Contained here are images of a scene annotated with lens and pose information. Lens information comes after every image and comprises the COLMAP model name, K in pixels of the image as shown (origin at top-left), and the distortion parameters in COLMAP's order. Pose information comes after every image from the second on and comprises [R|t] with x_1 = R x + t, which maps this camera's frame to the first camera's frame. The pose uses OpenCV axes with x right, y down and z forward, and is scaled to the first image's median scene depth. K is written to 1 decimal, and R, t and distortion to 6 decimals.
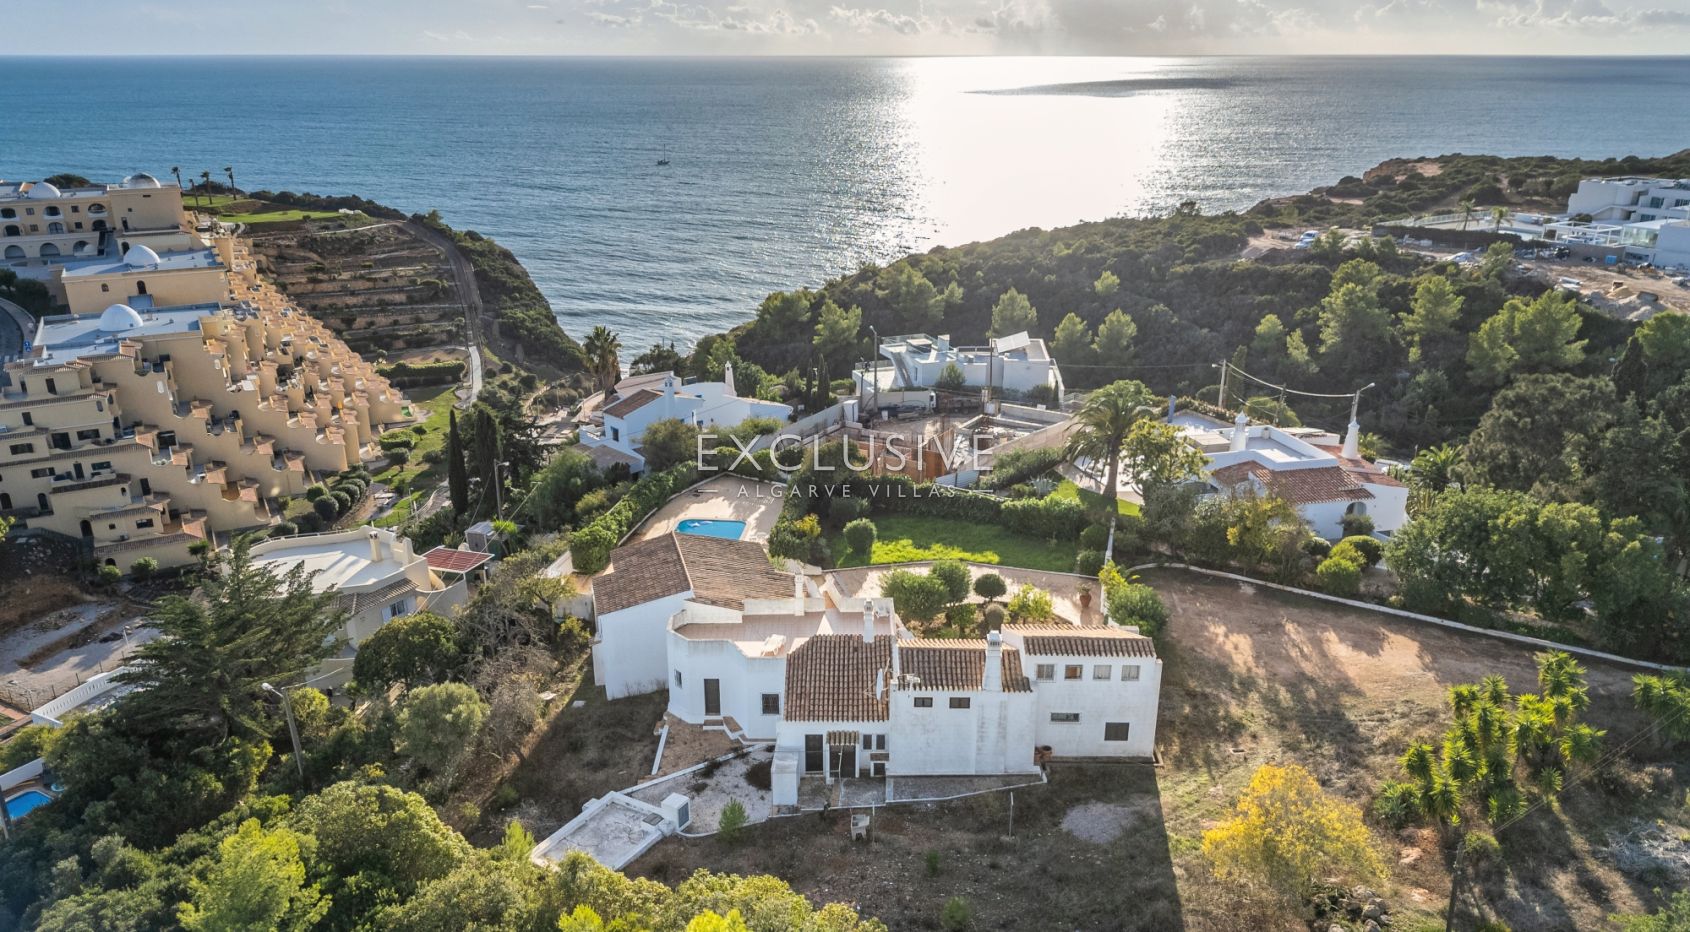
lens RADIAL K [[1223.0, 0, 876.6], [0, 1223.0, 508.6], [0, 0, 1]] dist [0.051526, -0.056795]
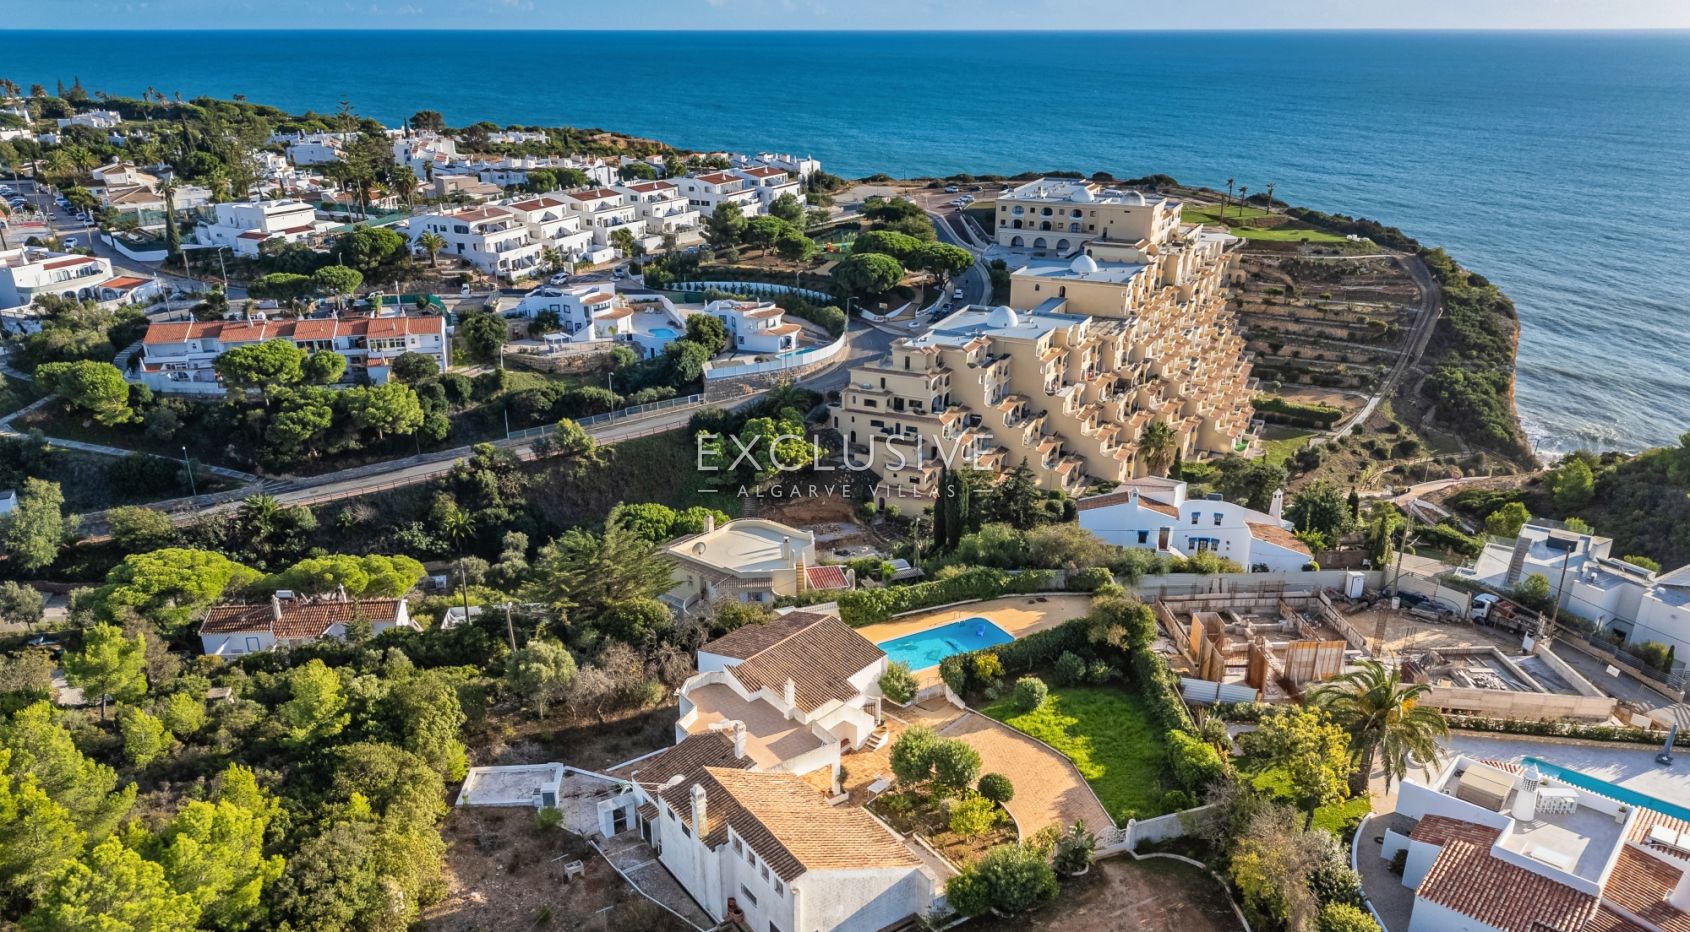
lens RADIAL K [[1239.8, 0, 841.2], [0, 1239.8, 569.3], [0, 0, 1]] dist [0.069378, -0.110313]
pose [[0.554796, 0.337636, -0.760397, 0.329157], [-0.289918, 0.935124, 0.203691, -0.121385], [0.779839, 0.107446, 0.616690, 0.123878]]
